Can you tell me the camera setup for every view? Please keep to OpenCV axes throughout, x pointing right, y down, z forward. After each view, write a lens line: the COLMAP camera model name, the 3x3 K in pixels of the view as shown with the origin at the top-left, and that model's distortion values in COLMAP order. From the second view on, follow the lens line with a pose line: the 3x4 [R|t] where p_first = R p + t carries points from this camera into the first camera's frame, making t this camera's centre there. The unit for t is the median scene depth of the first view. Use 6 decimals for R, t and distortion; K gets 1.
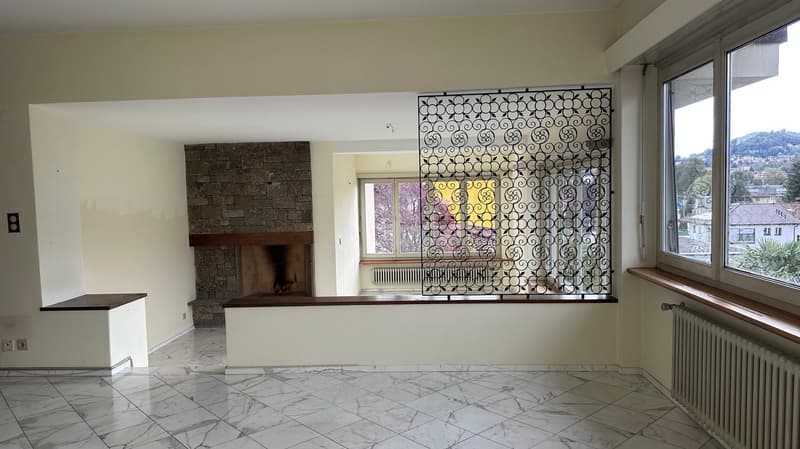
lens RADIAL K [[566.7, 0, 403.2], [0, 566.7, 226.5], [0, 0, 1]] dist [0.028373, -0.009483]
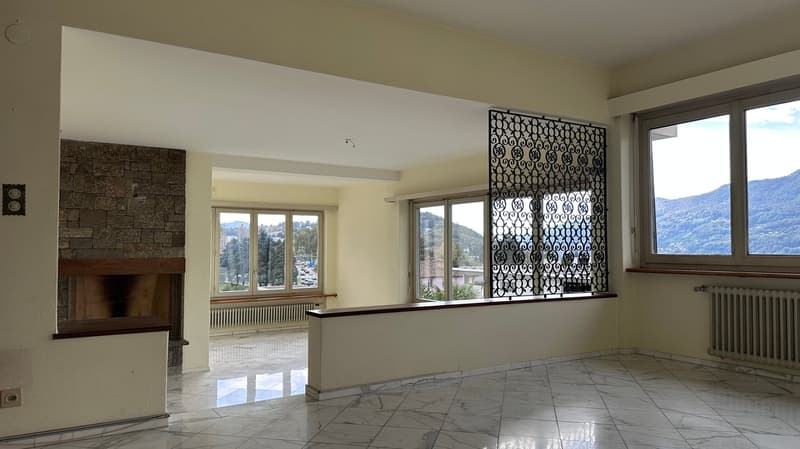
lens RADIAL K [[566.7, 0, 402.2], [0, 566.7, 227.0], [0, 0, 1]] dist [0.028373, -0.009483]
pose [[0.808278, 0.046644, 0.586950, -0.700825], [0.015239, 0.994866, -0.100046, 0.092560], [-0.588603, 0.089809, 0.803418, 0.243647]]
